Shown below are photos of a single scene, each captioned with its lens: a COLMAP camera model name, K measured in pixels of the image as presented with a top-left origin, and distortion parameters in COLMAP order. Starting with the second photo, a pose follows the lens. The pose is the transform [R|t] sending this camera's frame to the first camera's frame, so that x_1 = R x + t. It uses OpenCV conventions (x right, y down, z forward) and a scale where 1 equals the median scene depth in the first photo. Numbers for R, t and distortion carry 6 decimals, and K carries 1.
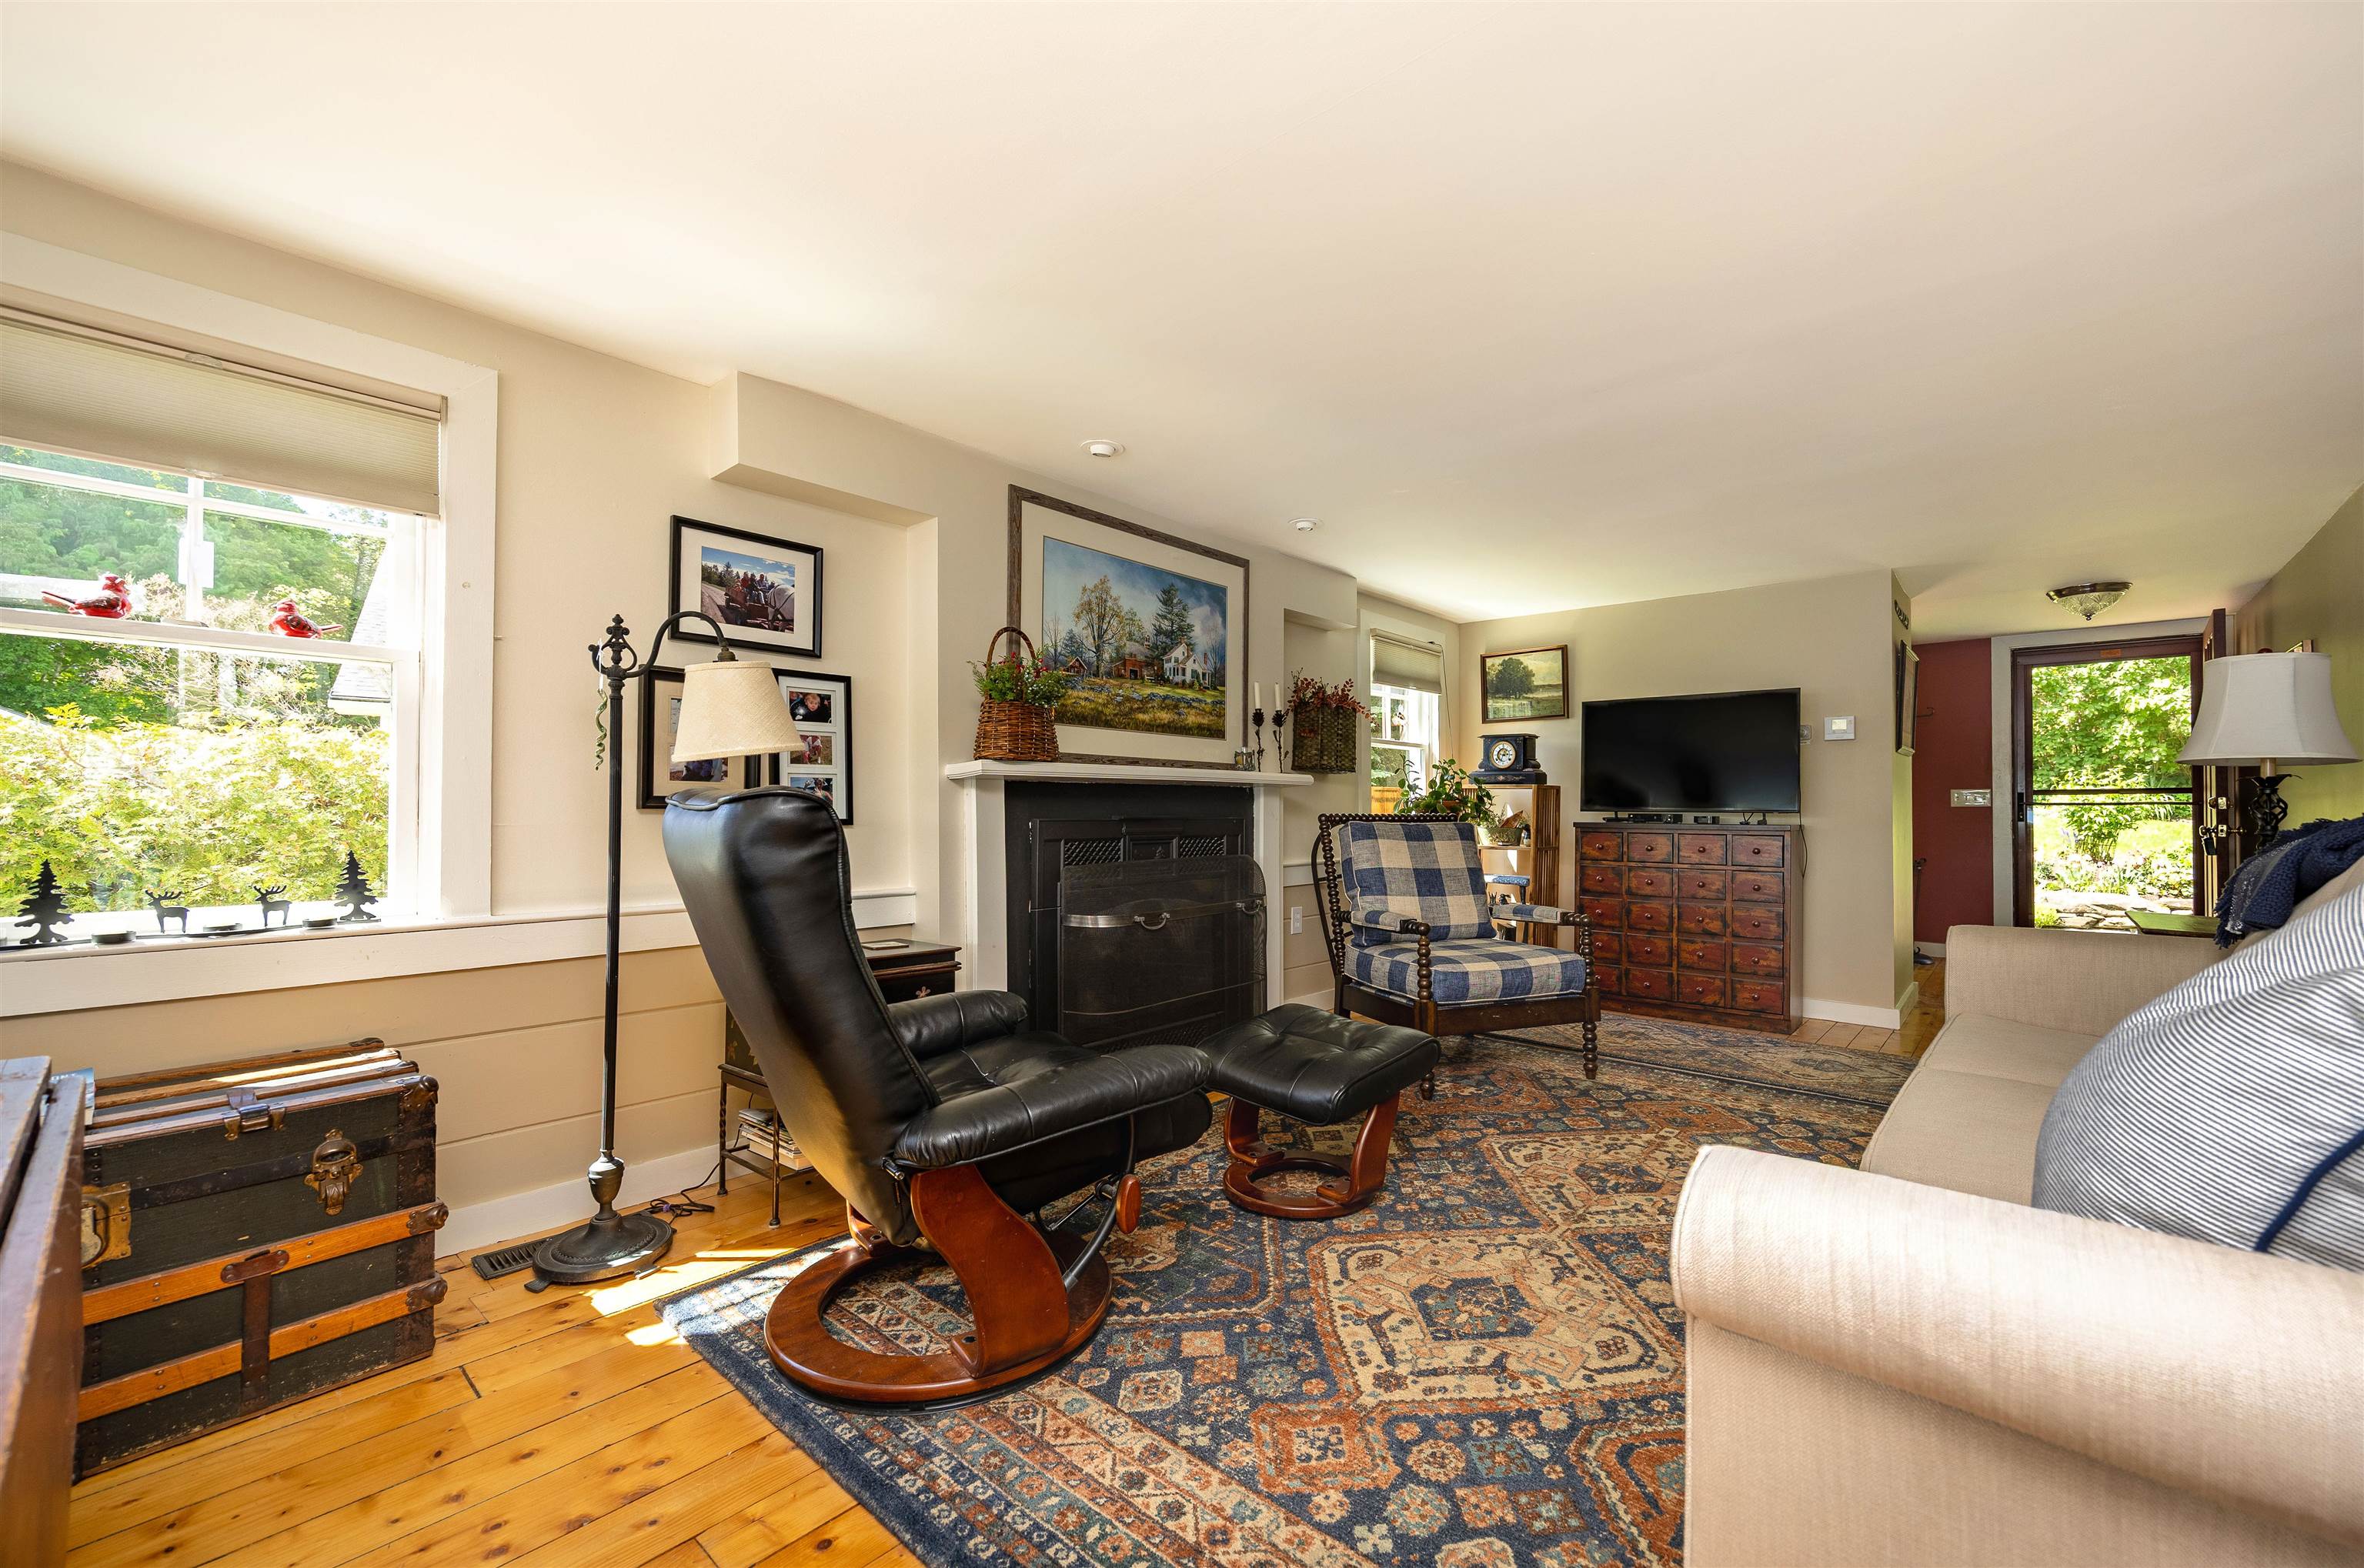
lens RADIAL K [[903.1, 0, 1239.5], [0, 903.1, 801.4], [0, 0, 1]] dist [-0.001552, -0.000151]
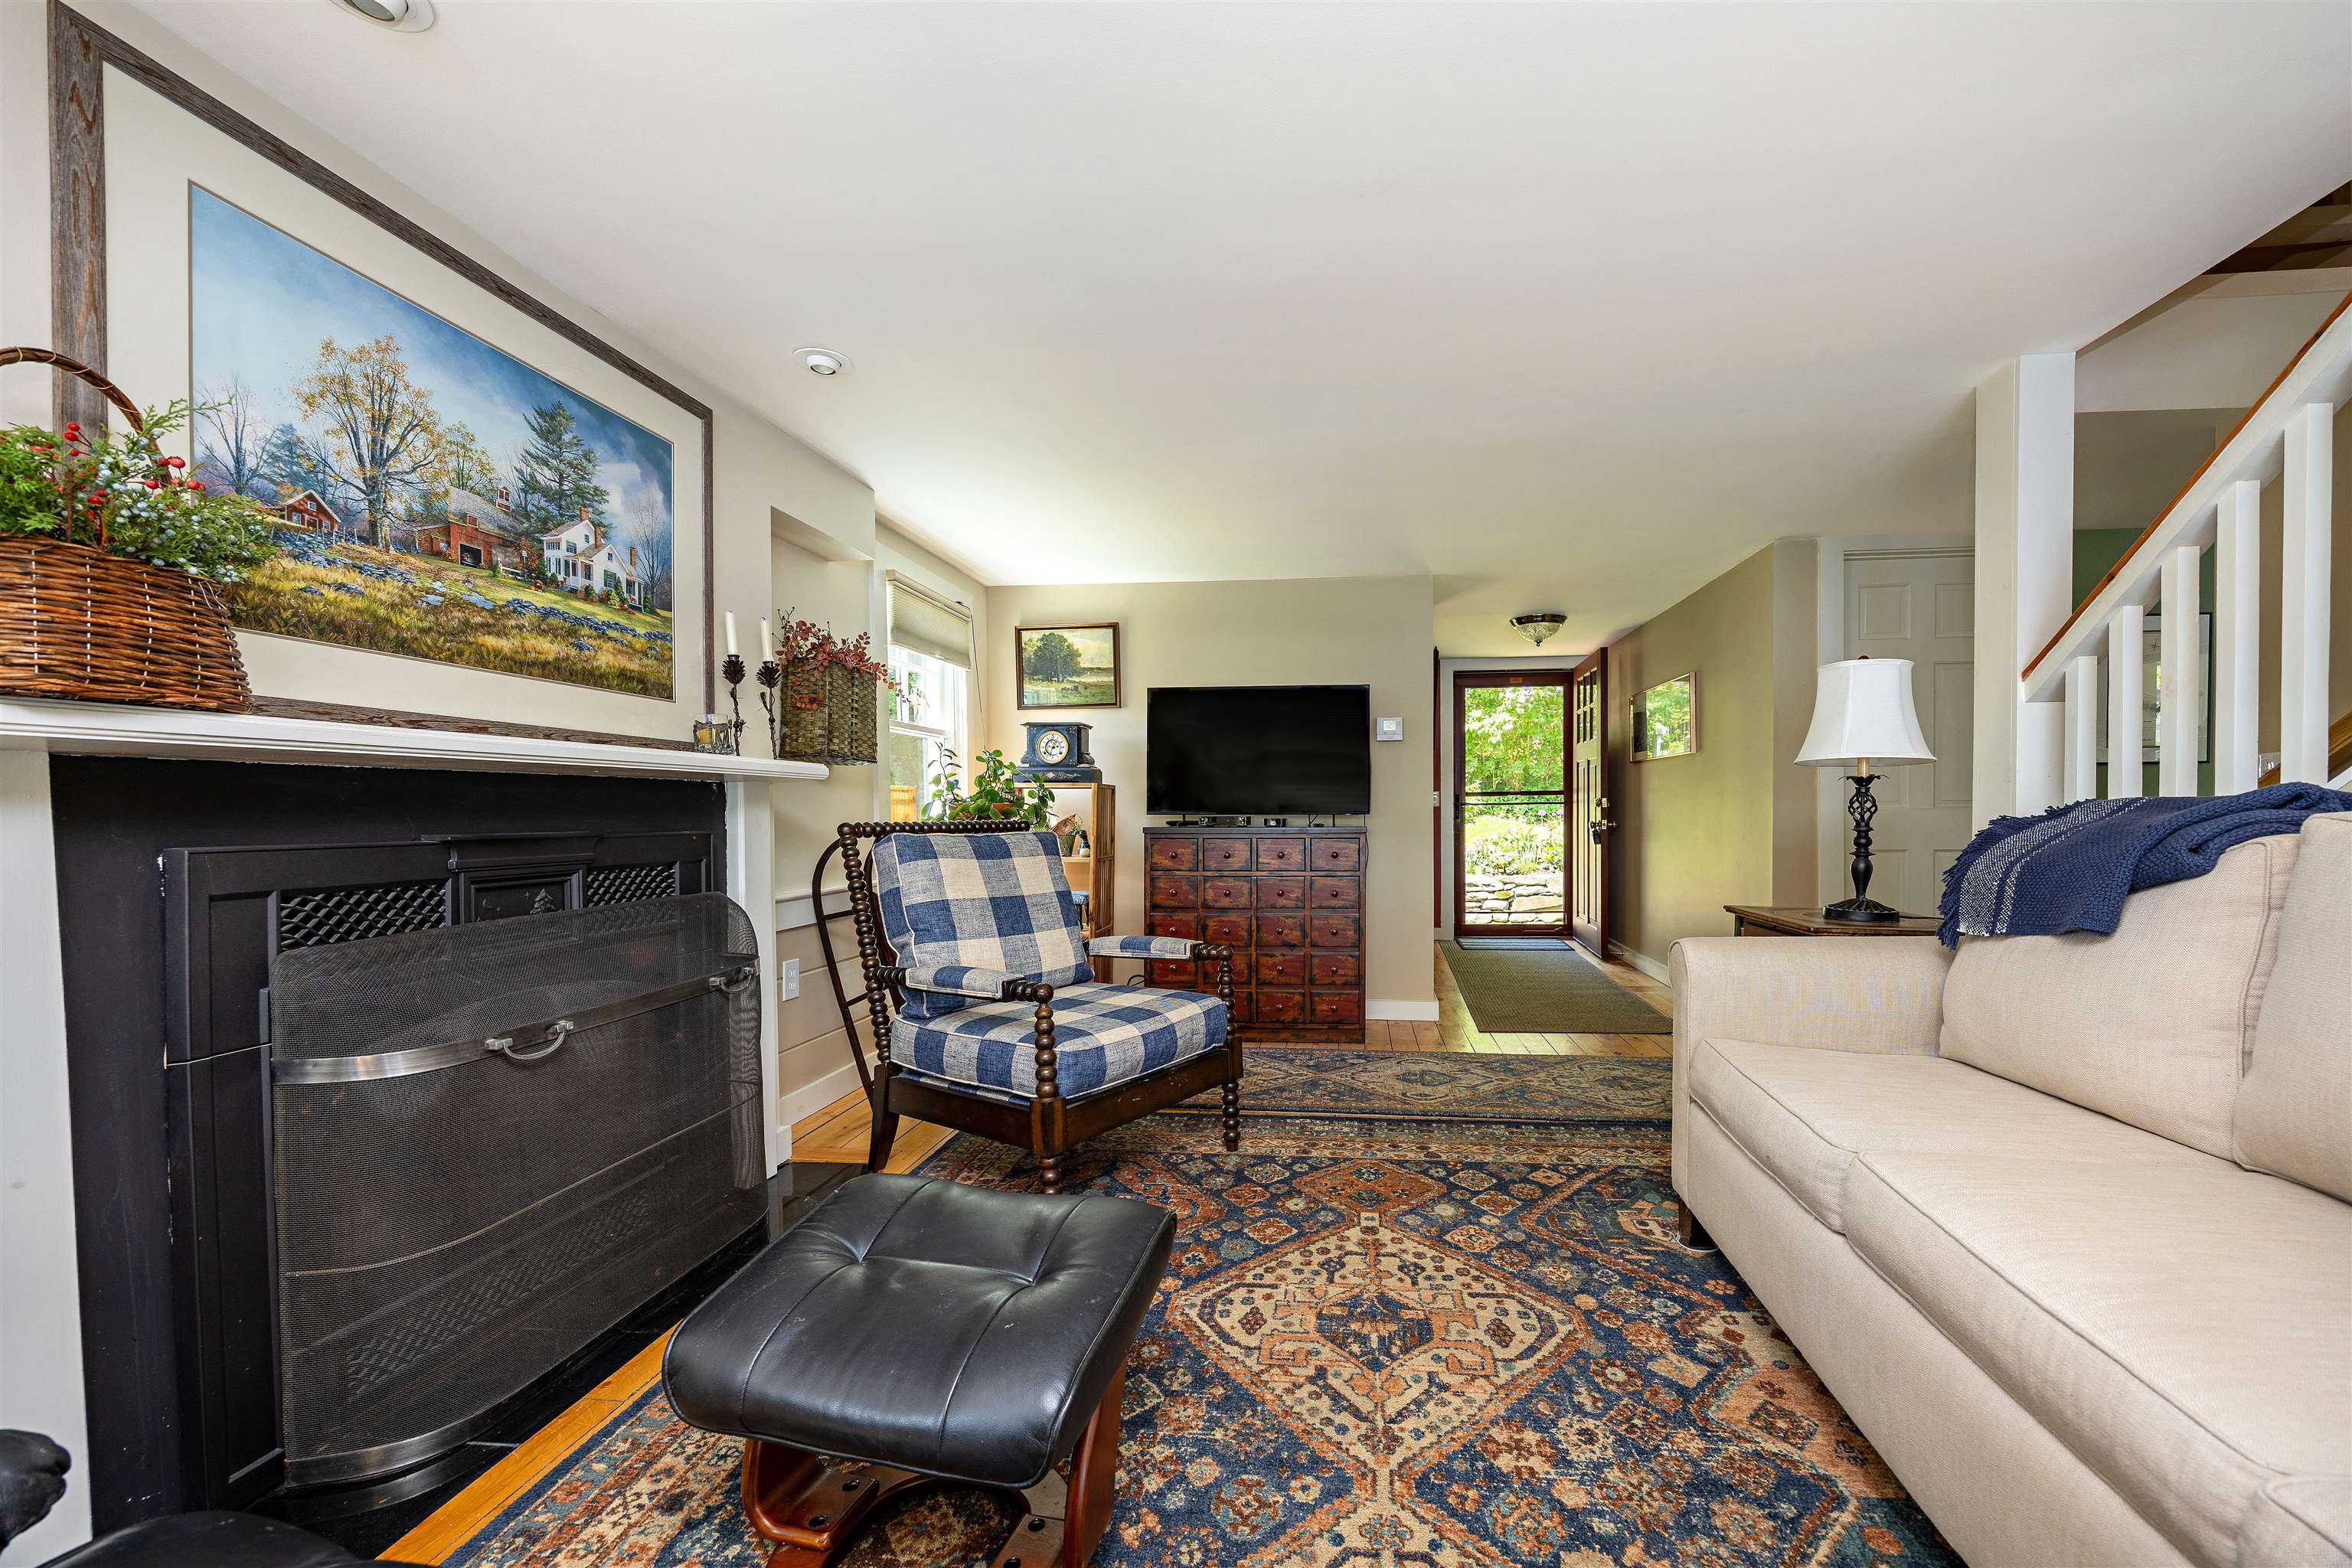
lens RADIAL K [[898.6, 0, 1238.1], [0, 898.6, 822.8], [0, 0, 1]] dist [-0.001552, -0.000151]
pose [[0.828590, -0.016315, 0.559618, -0.042029], [0.005076, 0.999753, 0.021631, 0.001035], [-0.559832, -0.015083, 0.828469, 0.318345]]
